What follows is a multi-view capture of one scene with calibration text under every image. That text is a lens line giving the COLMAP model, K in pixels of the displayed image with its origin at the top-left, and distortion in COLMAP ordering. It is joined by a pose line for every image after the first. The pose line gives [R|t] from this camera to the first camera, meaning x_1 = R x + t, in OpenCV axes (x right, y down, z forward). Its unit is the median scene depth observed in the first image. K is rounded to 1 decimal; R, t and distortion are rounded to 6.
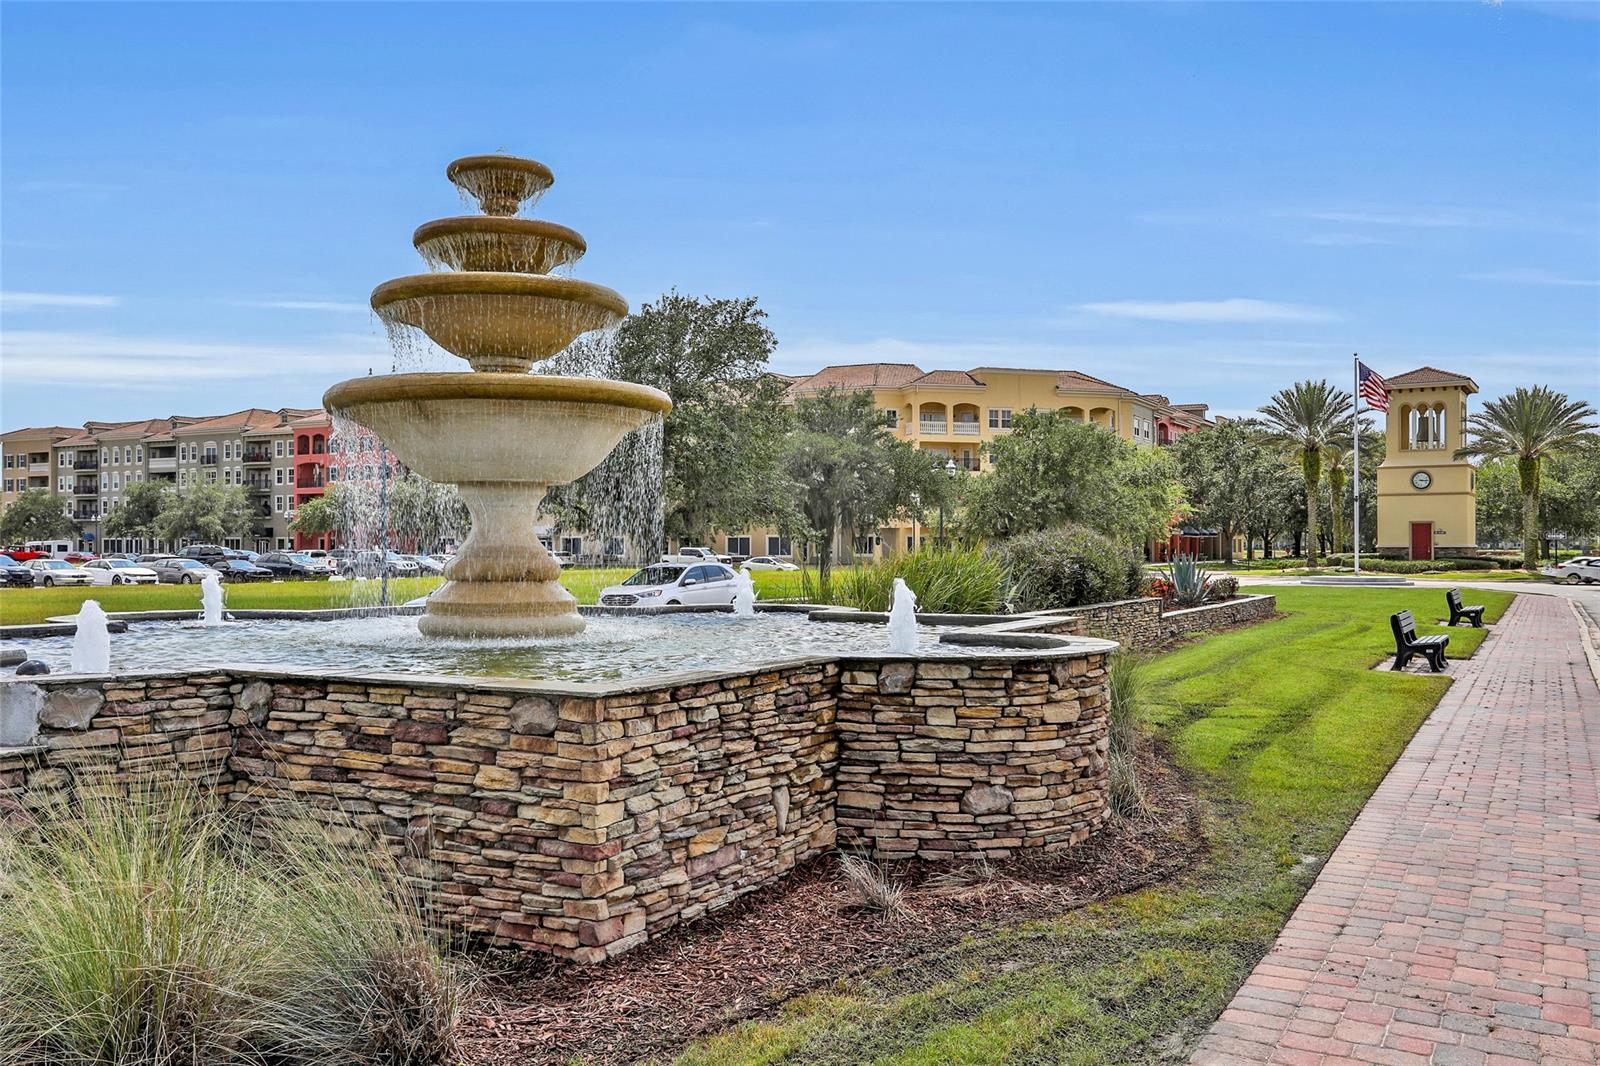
lens RADIAL K [[1384.4, 0, 800.0], [0, 1384.4, 533.0], [0, 0, 1]] dist [-0.000760, 0.003506]
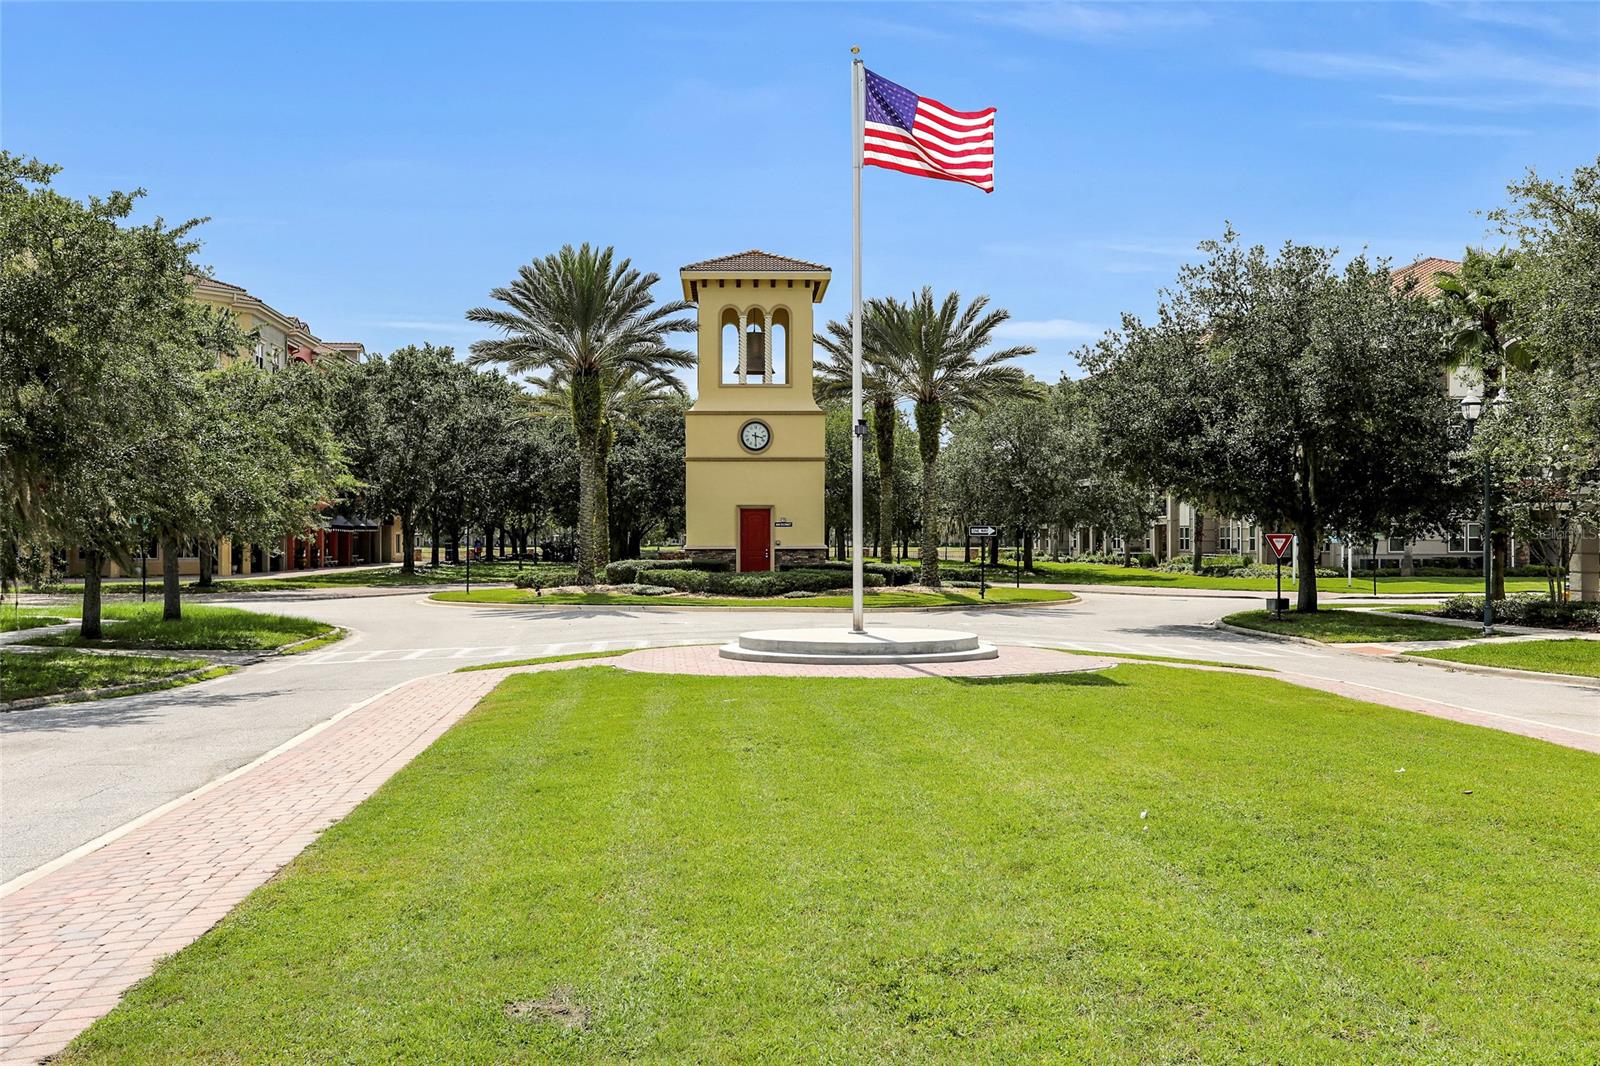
lens RADIAL K [[1545.2, 0, 800.0], [0, 1545.2, 533.0], [0, 0, 1]] dist [0.012504, 0.005761]
pose [[0.839691, 0.003116, 0.543055, 0.105530], [-0.005445, 0.999982, 0.002682, 0.001473], [-0.543036, -0.005209, 0.839693, 0.432440]]
